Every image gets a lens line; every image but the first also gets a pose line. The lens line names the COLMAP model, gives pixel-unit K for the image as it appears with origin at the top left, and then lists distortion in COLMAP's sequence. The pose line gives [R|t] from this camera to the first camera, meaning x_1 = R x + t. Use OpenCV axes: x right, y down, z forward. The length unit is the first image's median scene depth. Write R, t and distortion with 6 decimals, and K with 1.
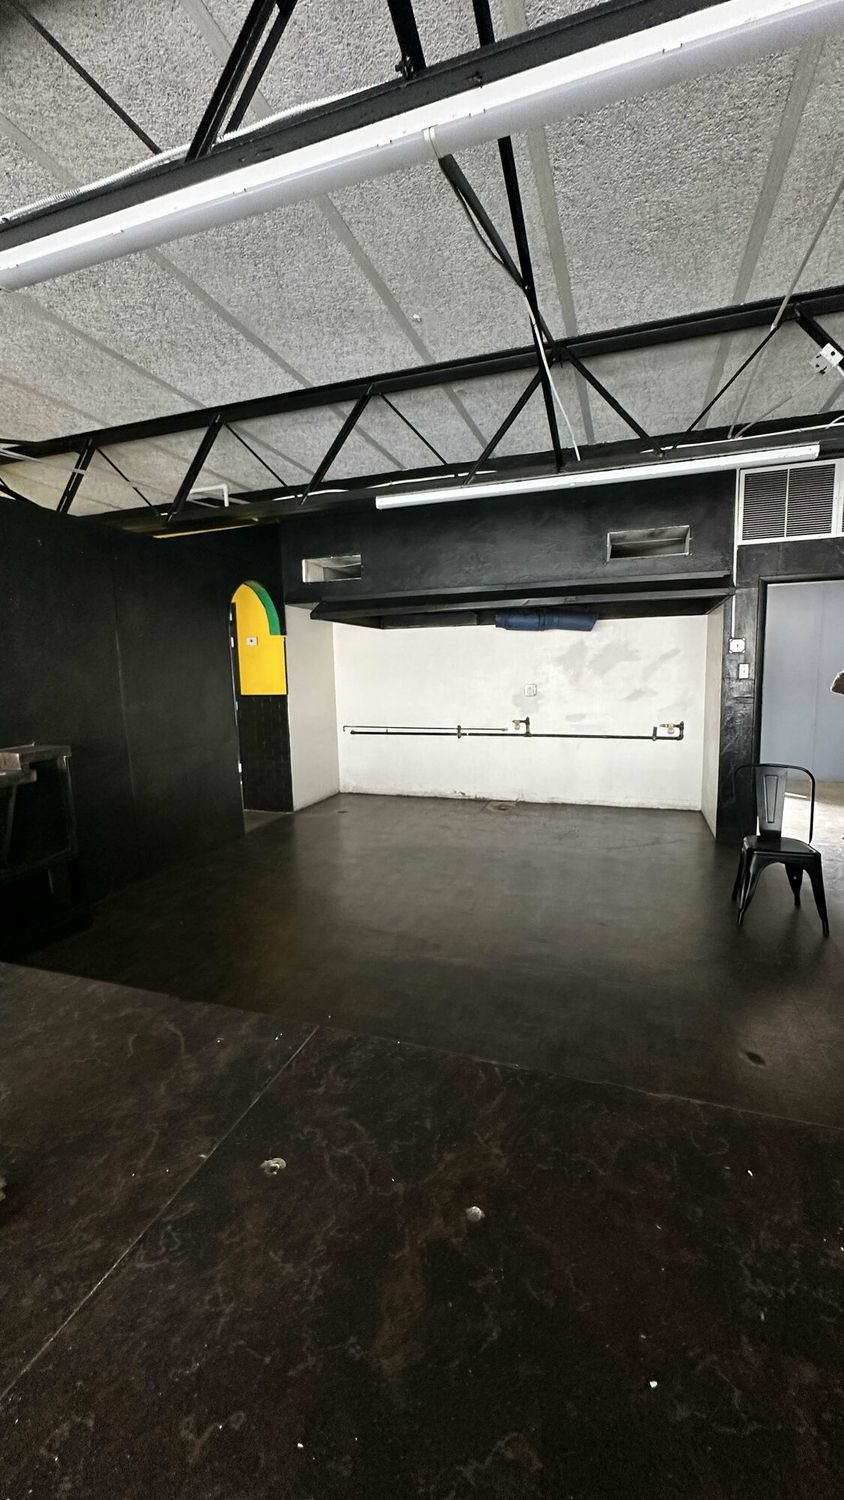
lens RADIAL K [[597.8, 0, 423.1], [0, 597.8, 745.1], [0, 0, 1]] dist [-0.003370, 0.000457]
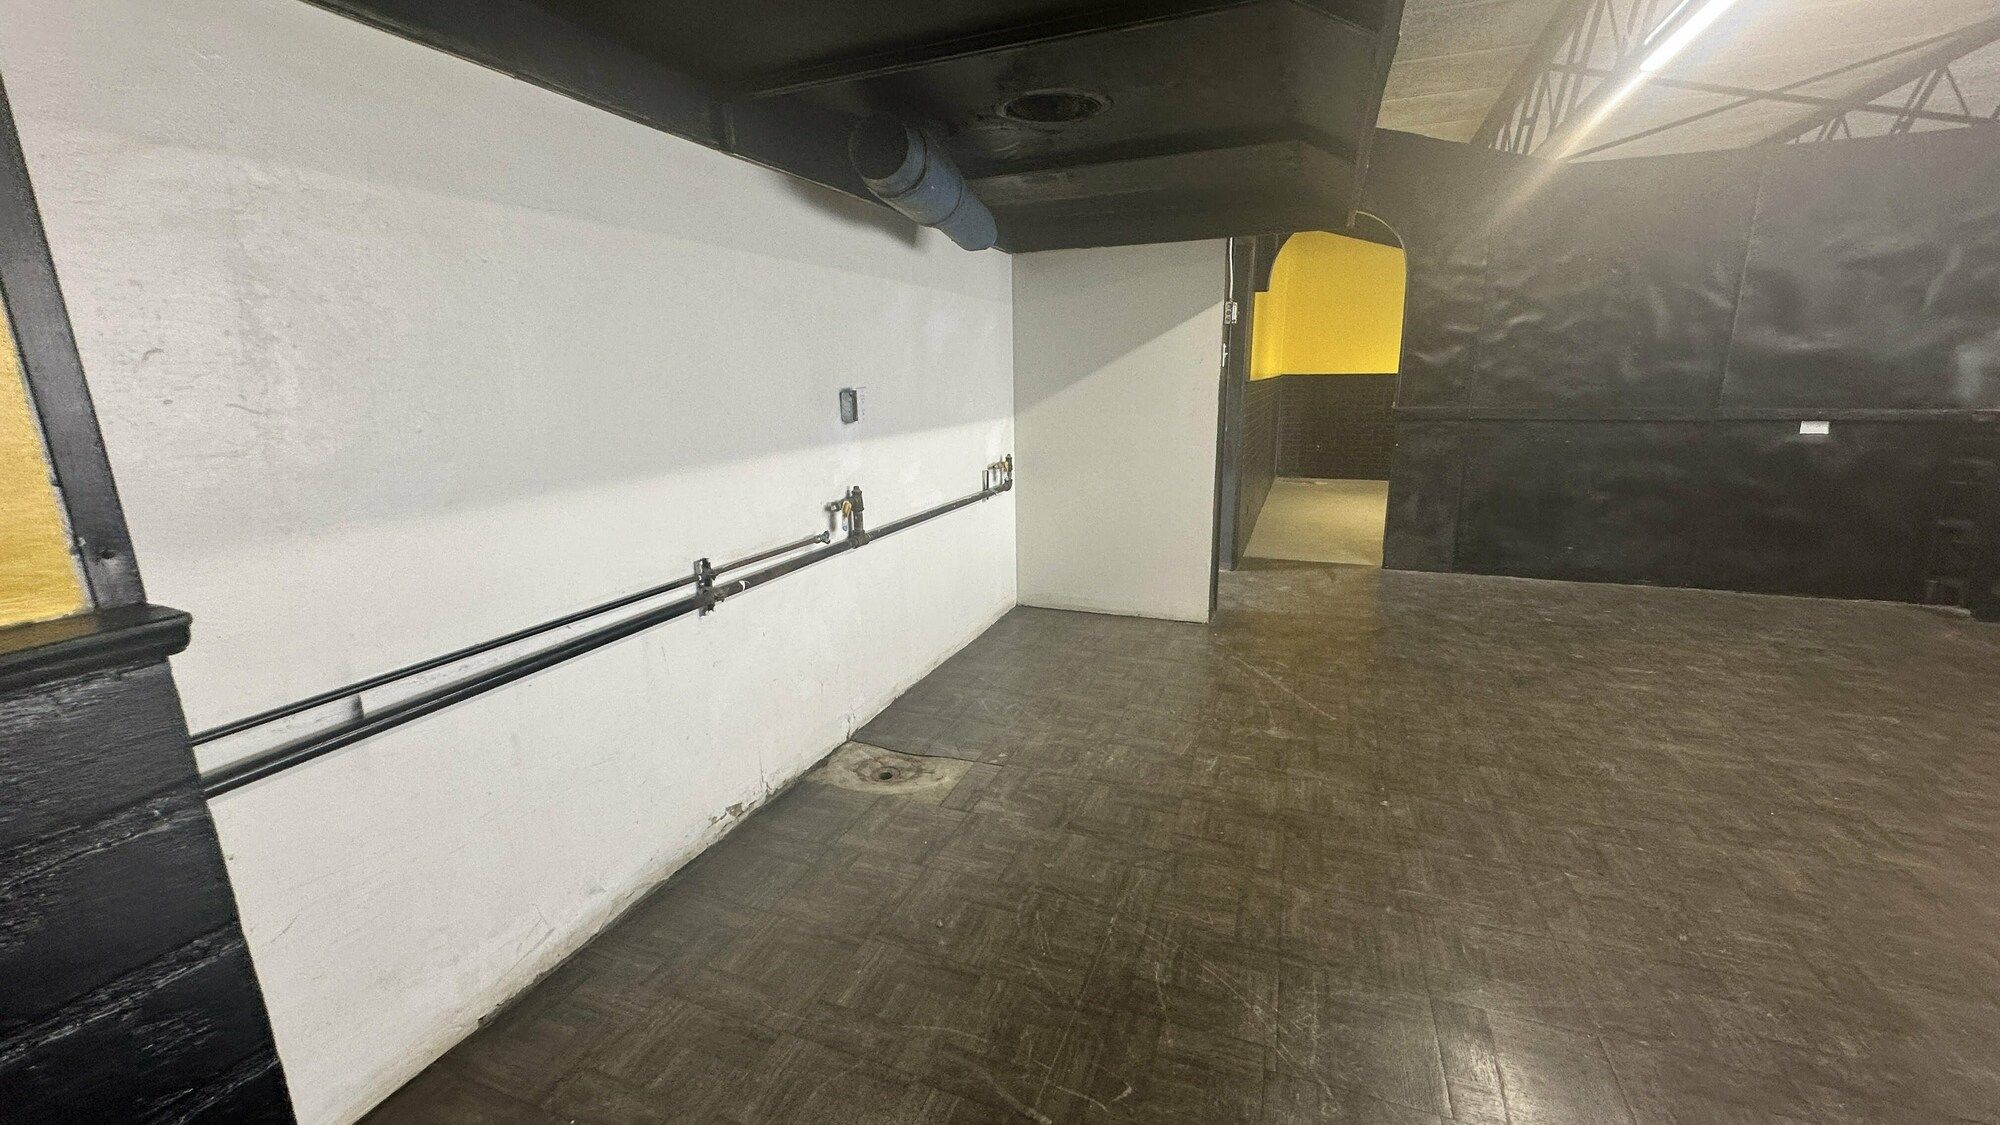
lens RADIAL K [[797.0, 0, 998.4], [0, 797.0, 567.6], [0, 0, 1]] dist [-0.003370, 0.000457]
pose [[0.041669, -0.218431, 0.974962, -0.265374], [0.141456, 0.967270, 0.210662, -0.086116], [-0.989067, 0.129136, 0.071204, 0.892700]]
